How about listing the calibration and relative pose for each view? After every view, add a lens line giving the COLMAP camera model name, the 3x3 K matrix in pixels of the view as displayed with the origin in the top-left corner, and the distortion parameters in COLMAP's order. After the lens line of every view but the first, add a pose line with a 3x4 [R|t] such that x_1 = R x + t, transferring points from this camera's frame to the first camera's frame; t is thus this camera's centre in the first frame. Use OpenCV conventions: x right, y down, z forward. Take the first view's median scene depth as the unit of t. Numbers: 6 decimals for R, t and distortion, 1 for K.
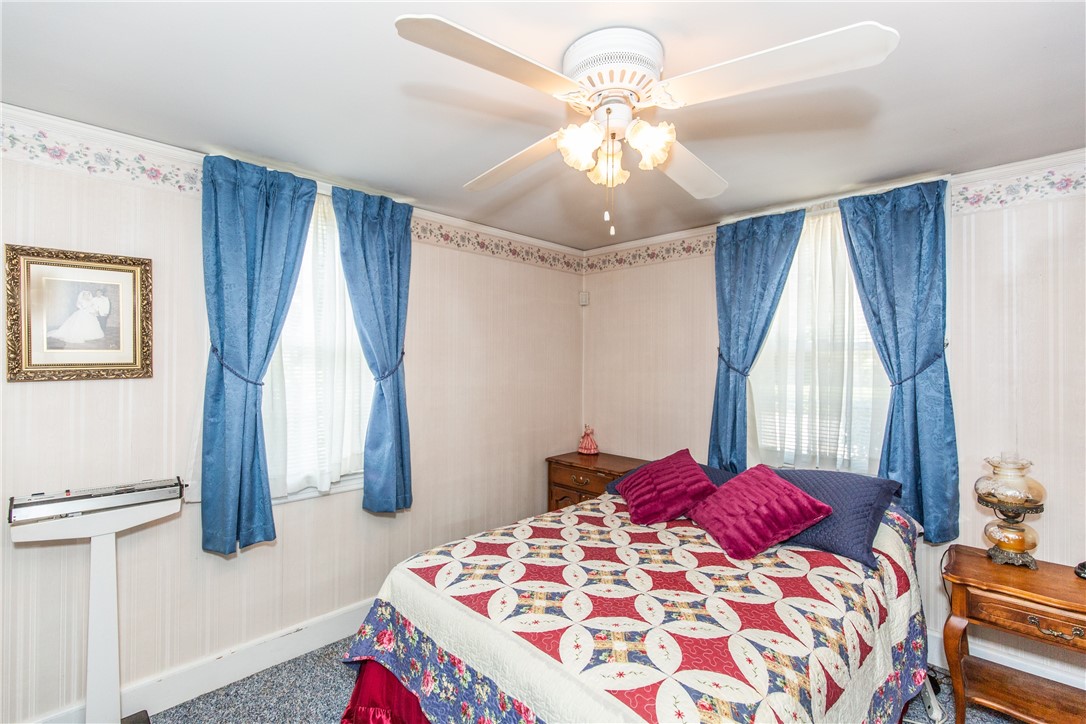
lens RADIAL K [[483.9, 0, 547.8], [0, 483.9, 357.9], [0, 0, 1]] dist [-0.002394, -0.000812]
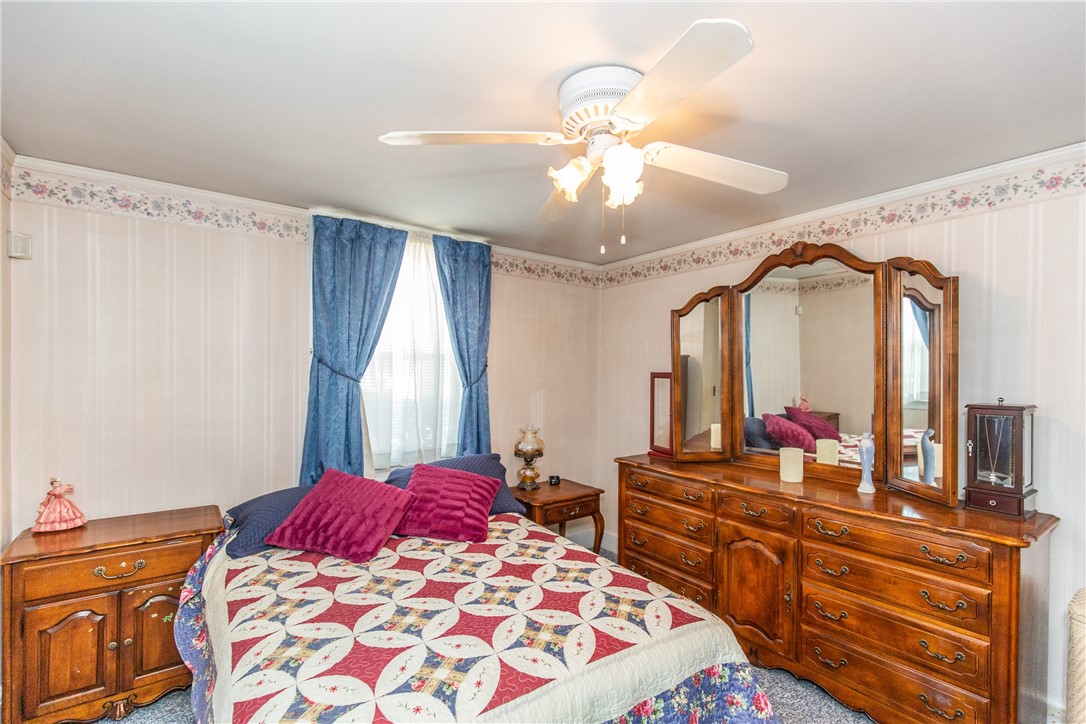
lens RADIAL K [[490.0, 0, 543.7], [0, 490.0, 369.8], [0, 0, 1]] dist [0.002799, -0.000339]
pose [[0.167205, 0.002641, 0.985919, -0.694847], [-0.018487, 0.999829, 0.000457, 0.006039], [-0.985749, -0.018303, 0.167225, 0.645208]]
